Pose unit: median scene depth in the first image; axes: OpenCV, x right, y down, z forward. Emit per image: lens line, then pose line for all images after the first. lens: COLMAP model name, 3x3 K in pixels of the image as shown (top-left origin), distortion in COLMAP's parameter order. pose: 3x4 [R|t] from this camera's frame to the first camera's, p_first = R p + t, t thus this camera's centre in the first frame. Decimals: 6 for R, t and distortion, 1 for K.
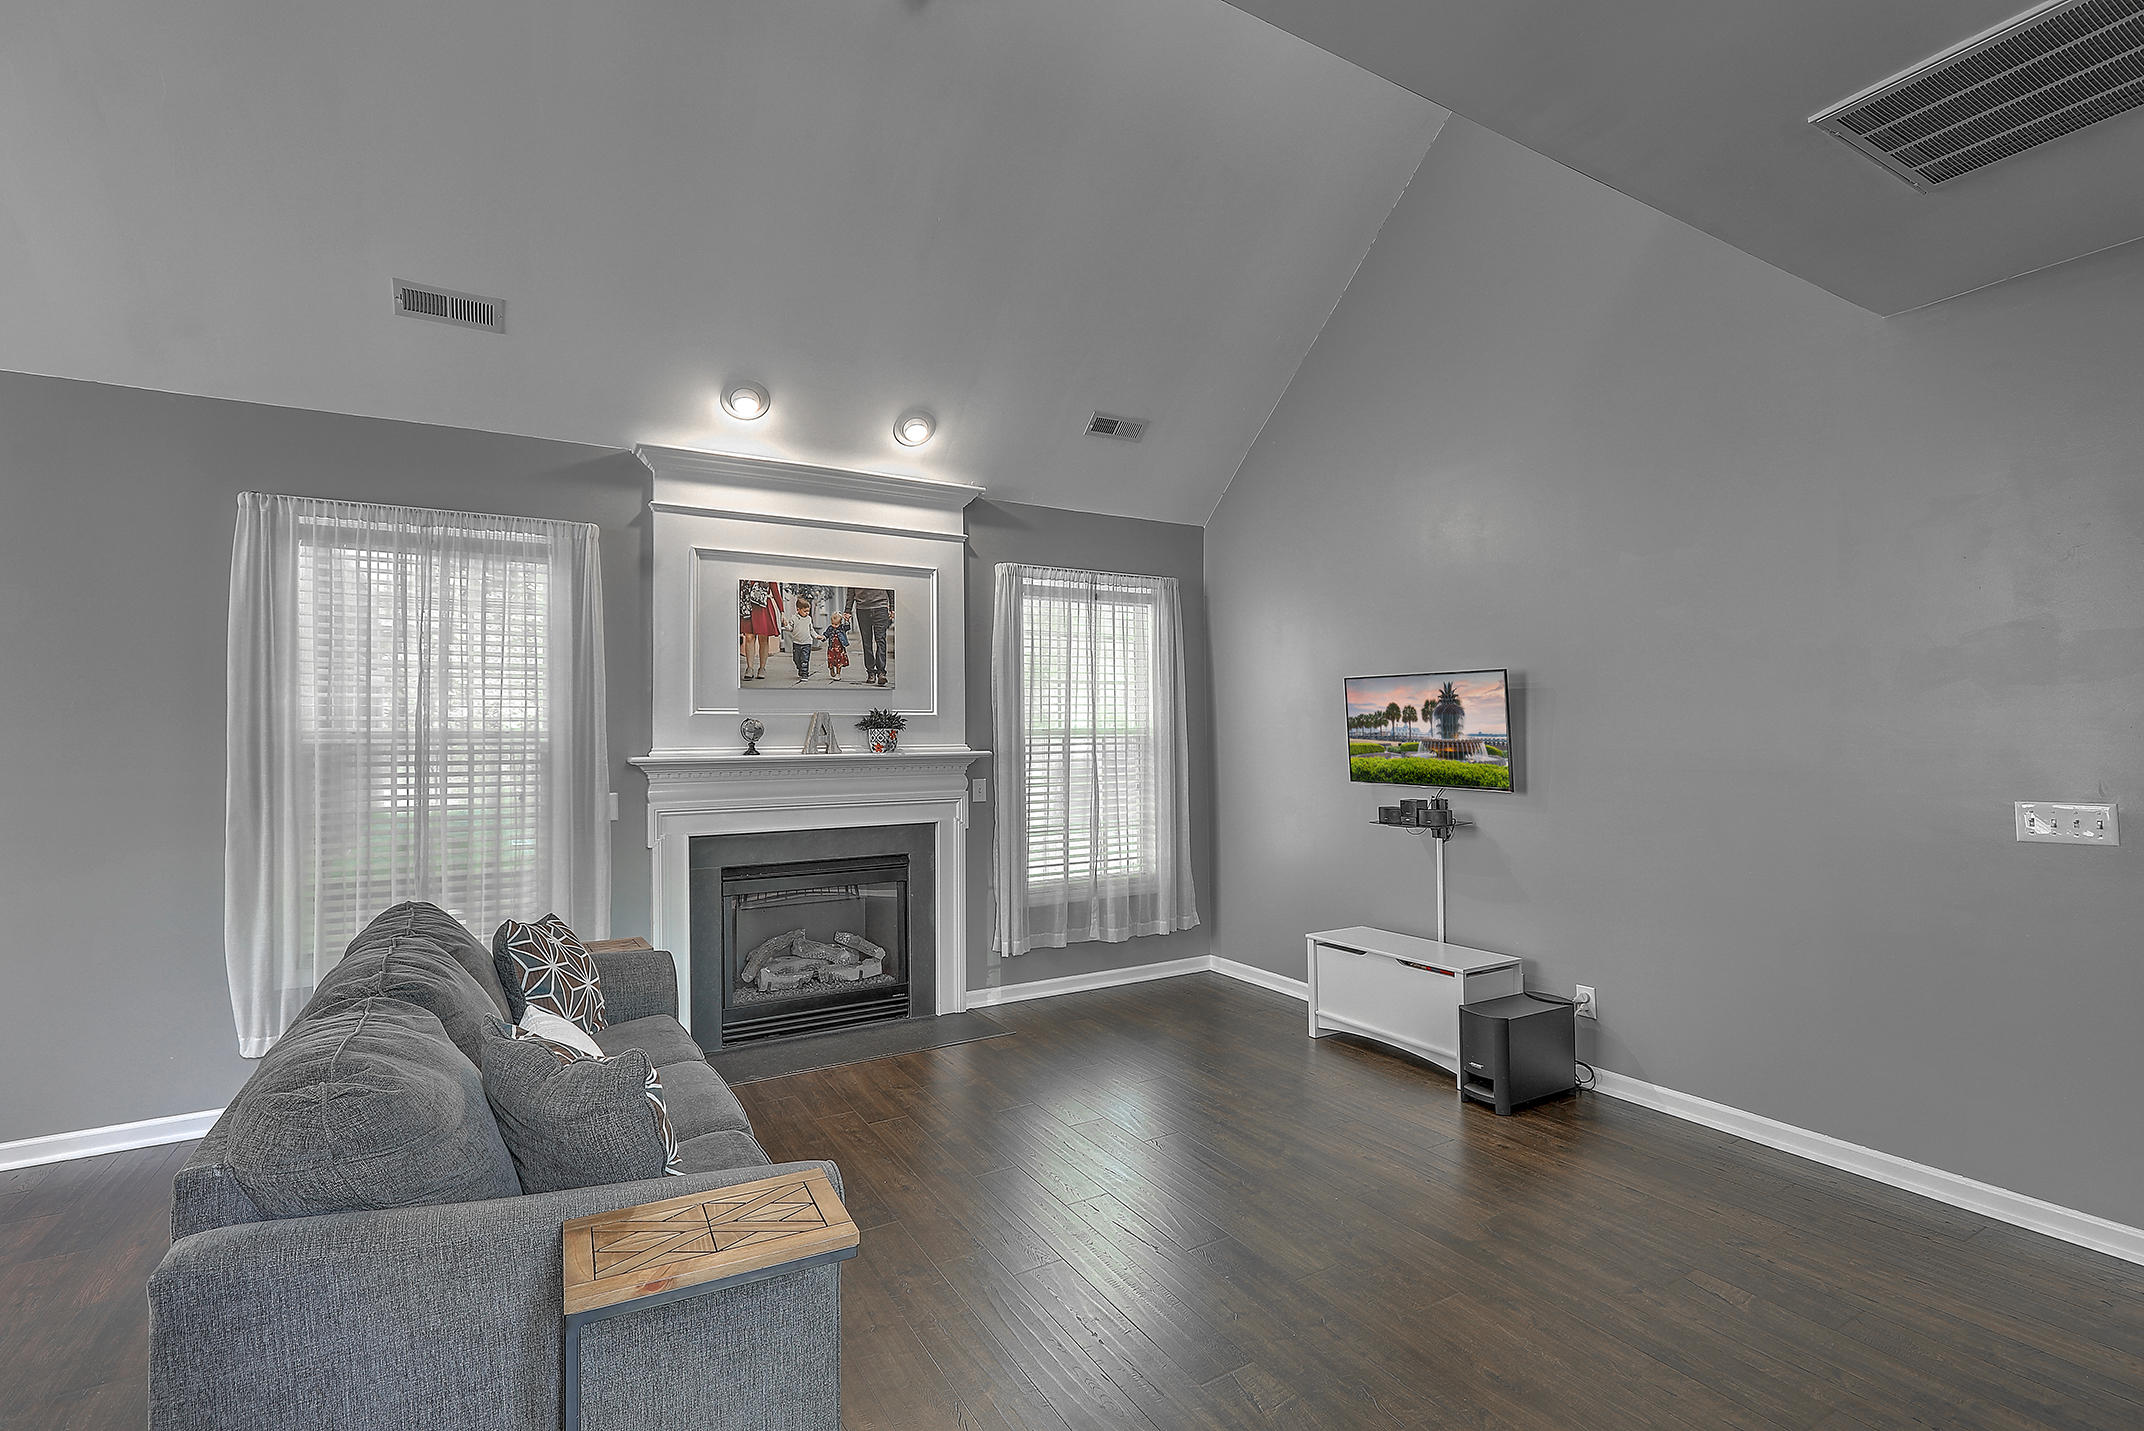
lens RADIAL K [[966.5, 0, 1084.0], [0, 966.5, 725.9], [0, 0, 1]] dist [-0.002780, -0.001687]
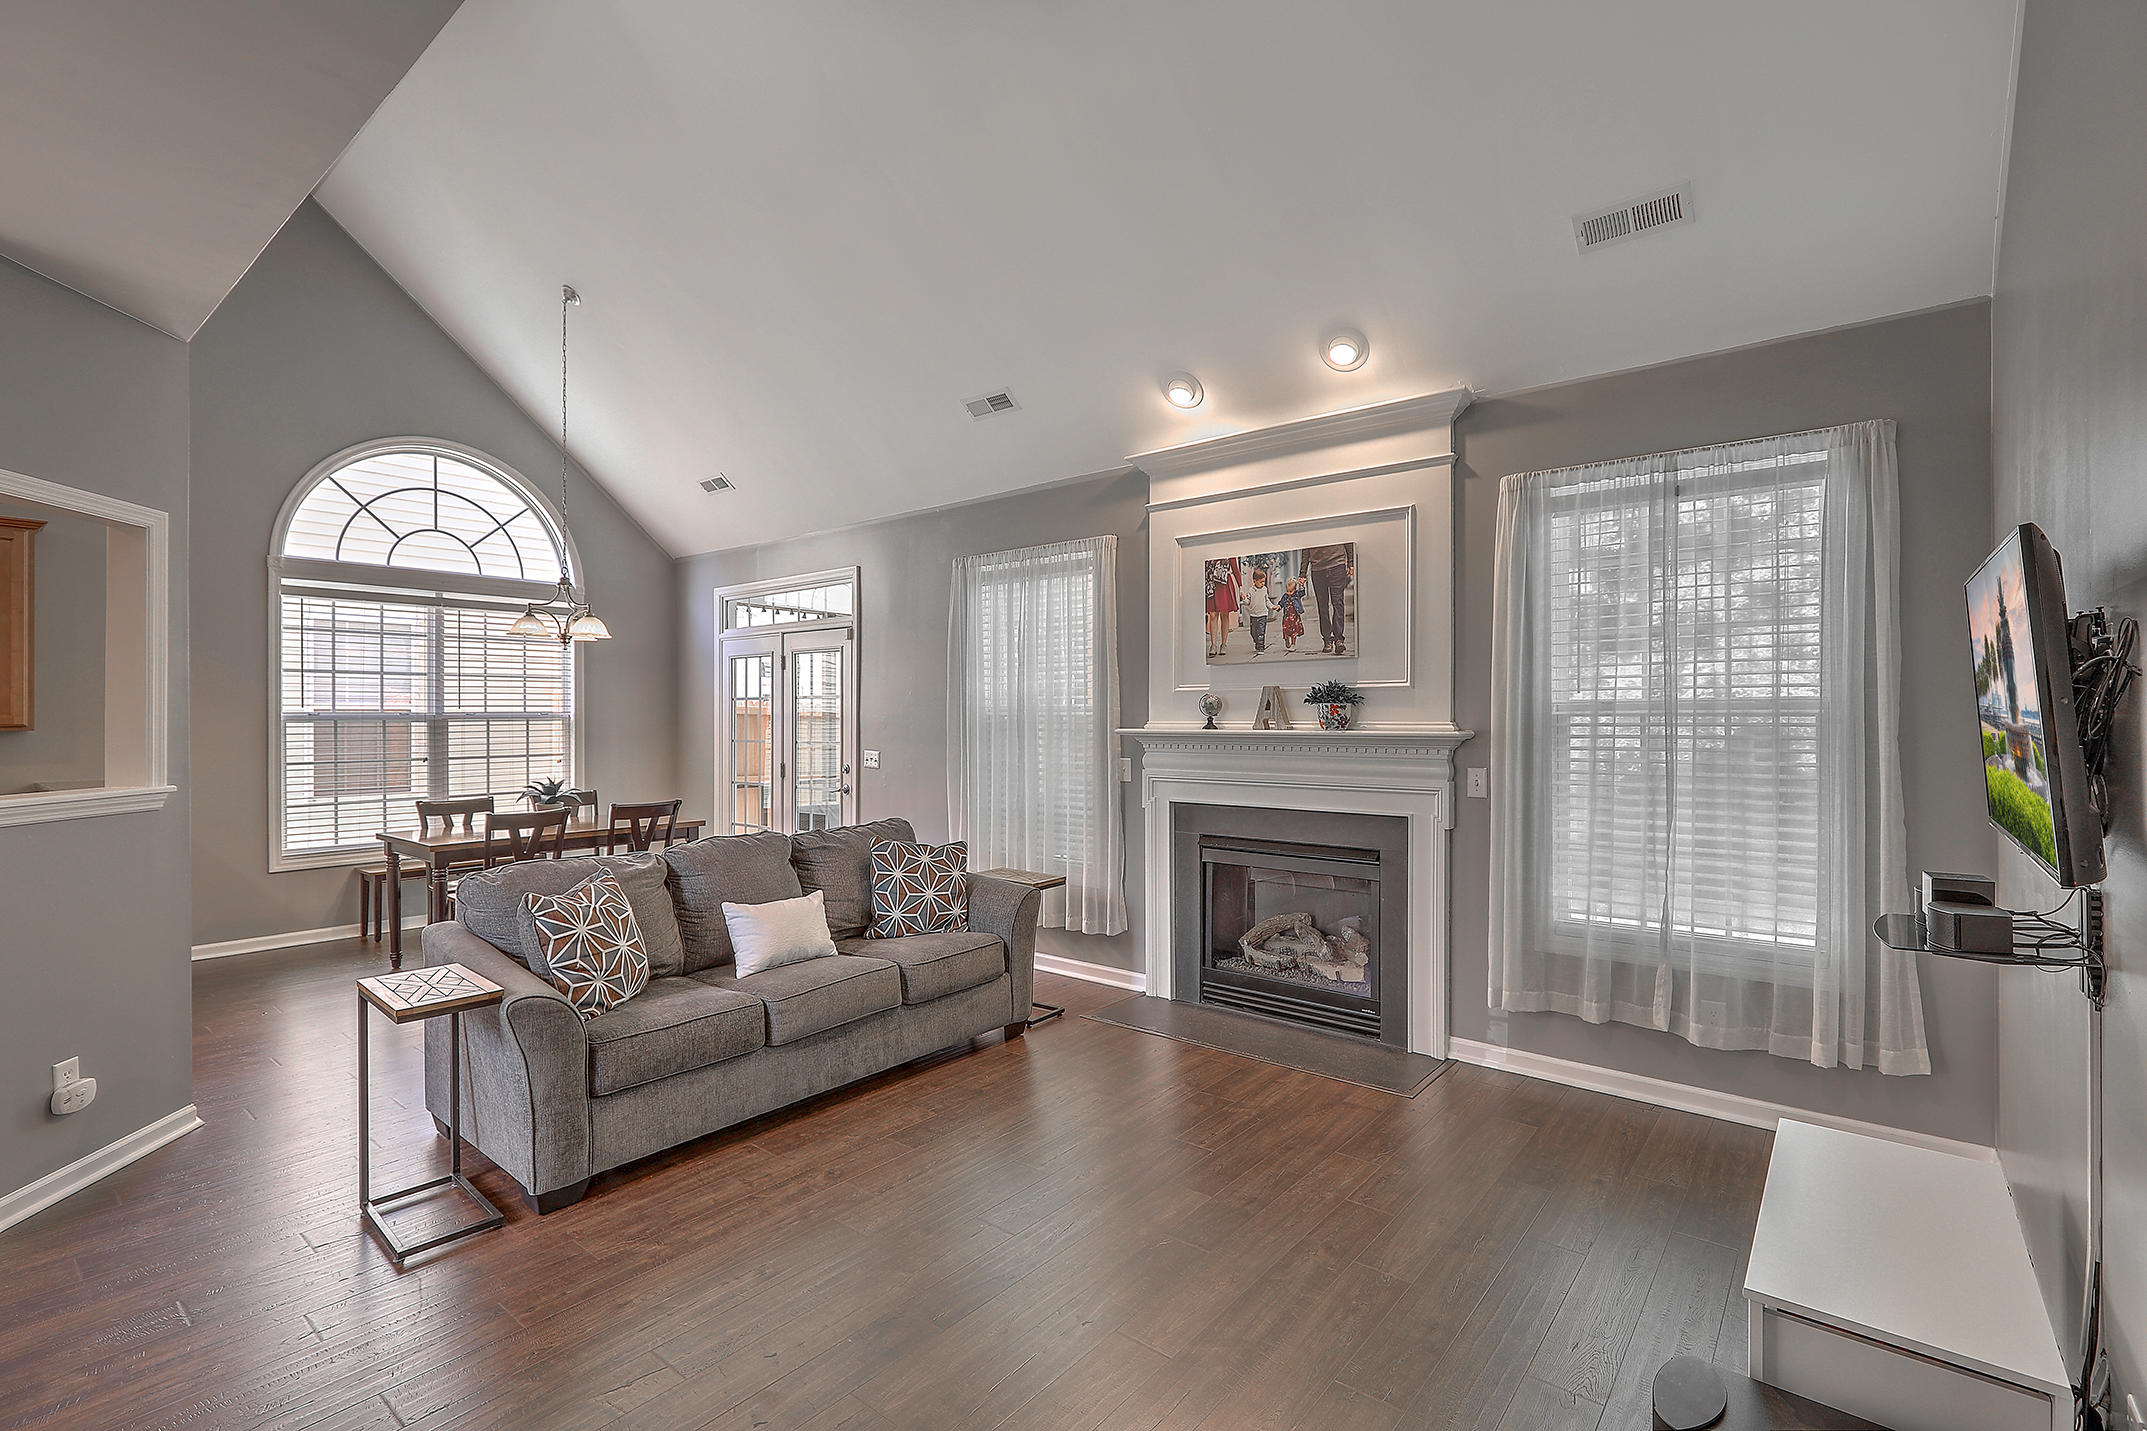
lens RADIAL K [[967.9, 0, 1052.9], [0, 967.9, 718.7], [0, 0, 1]] dist [-0.002780, -0.001687]
pose [[0.341625, 0.009657, -0.939787, 0.542095], [0.010234, 0.999850, 0.013995, 0.002456], [0.939780, -0.014399, 0.341475, 0.461083]]
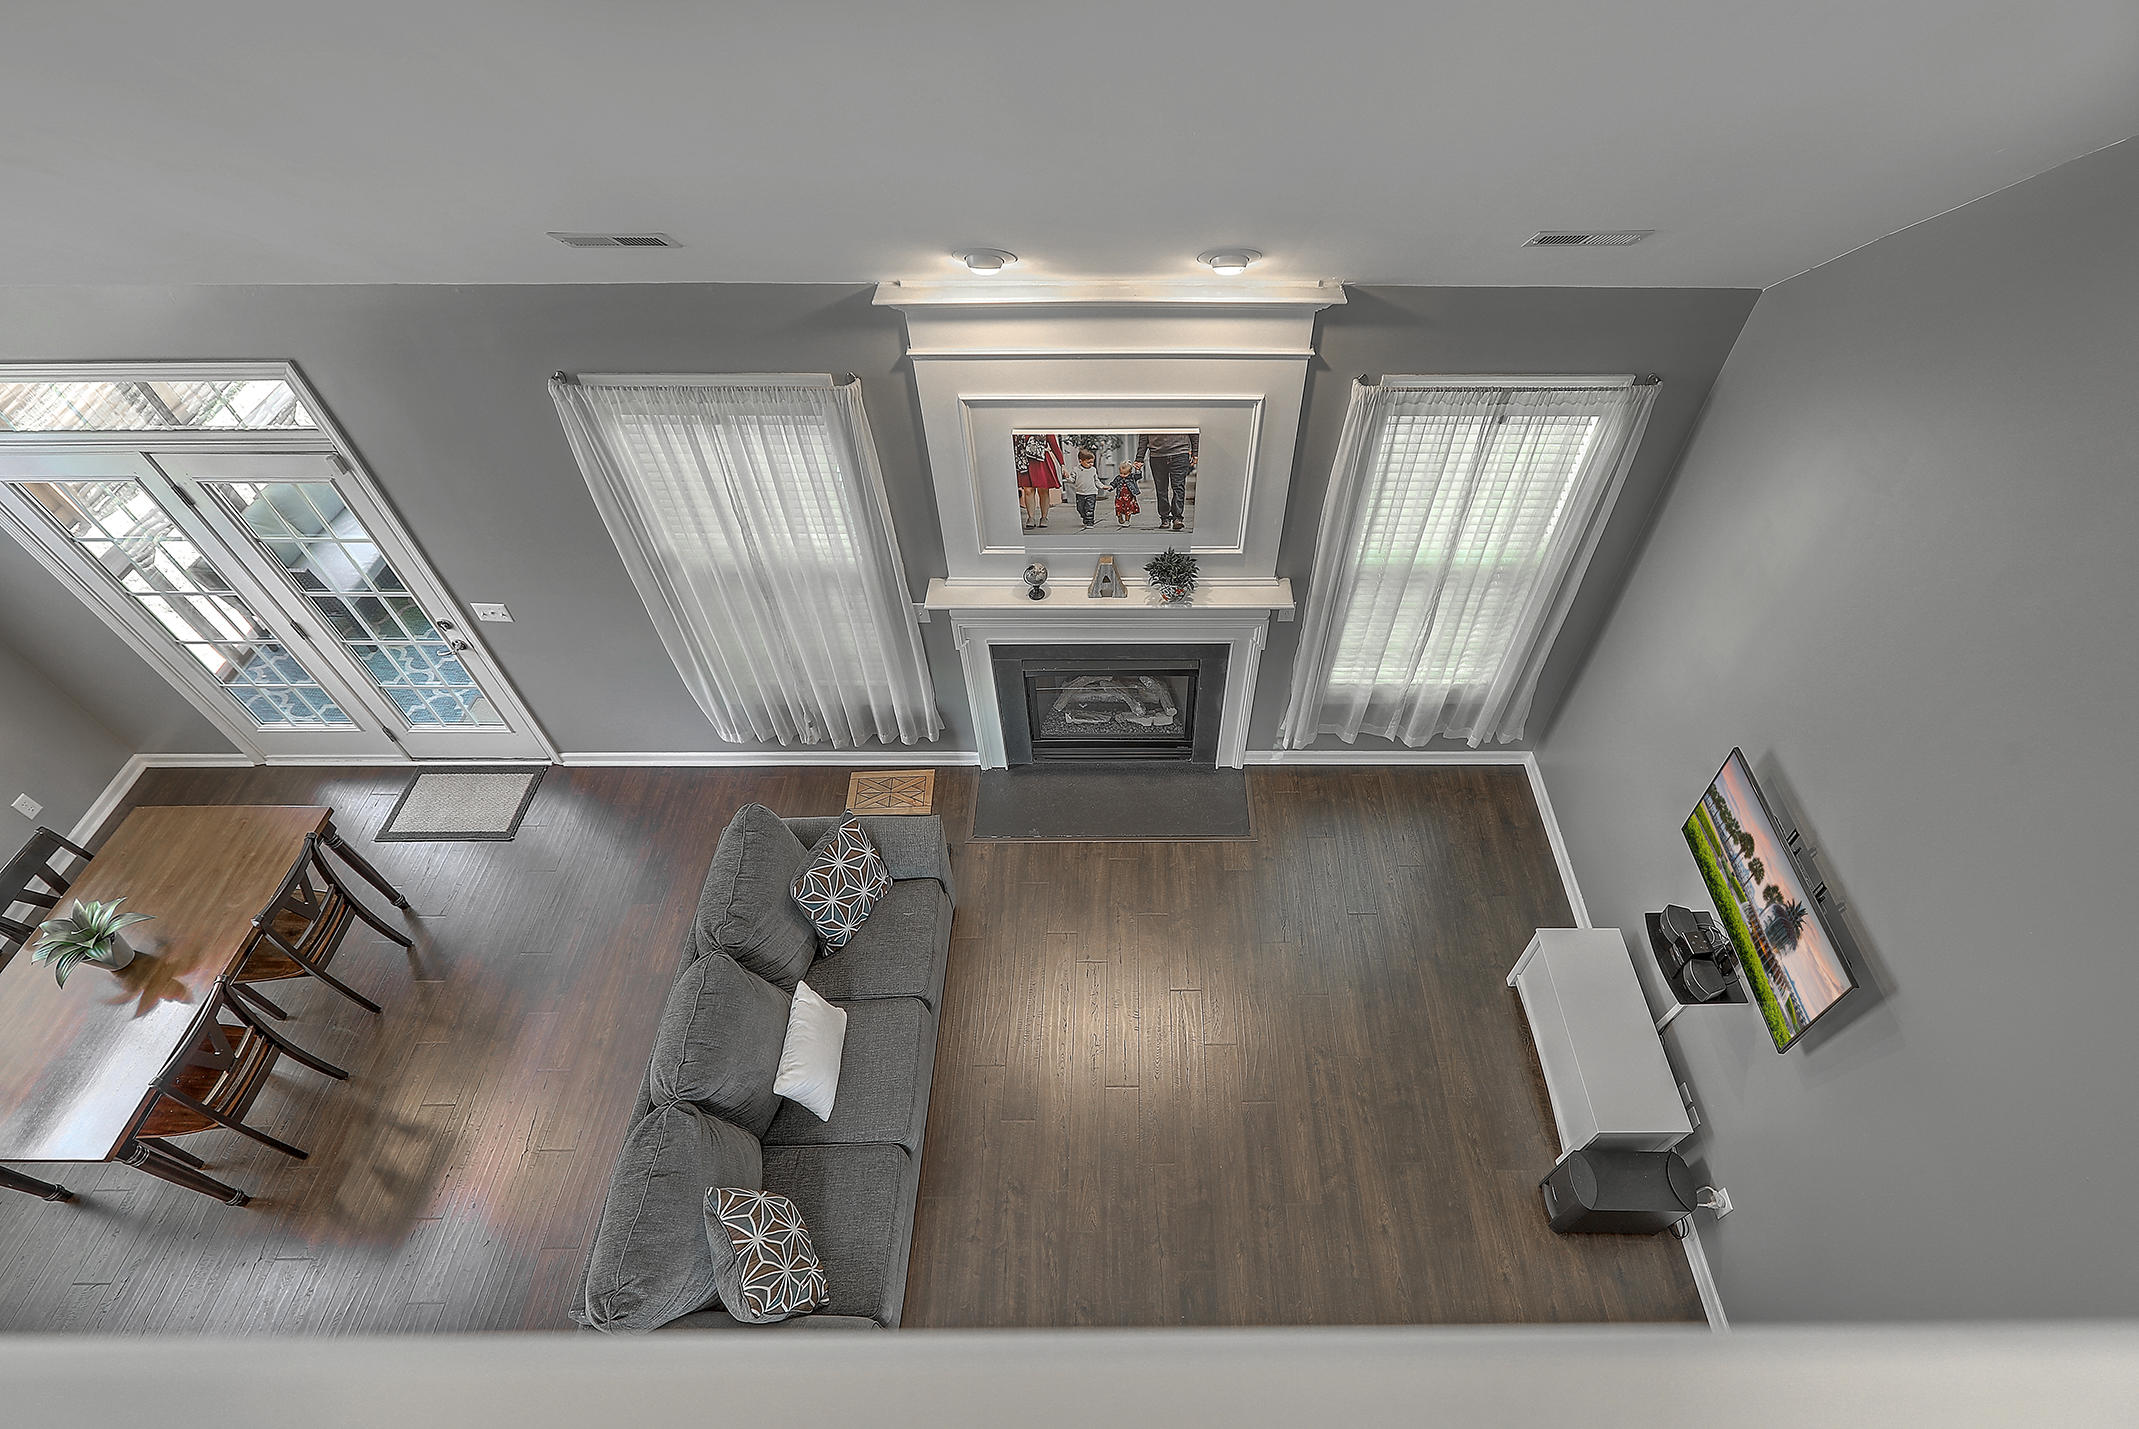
lens RADIAL K [[964.3, 0, 1121.7], [0, 964.3, 720.3], [0, 0, 1]] dist [-0.002780, -0.001687]
pose [[0.867416, 0.378306, -0.323223, 0.096506], [0.000083, 0.649477, 0.760382, -0.606351], [0.497583, -0.659594, 0.563335, 0.376216]]
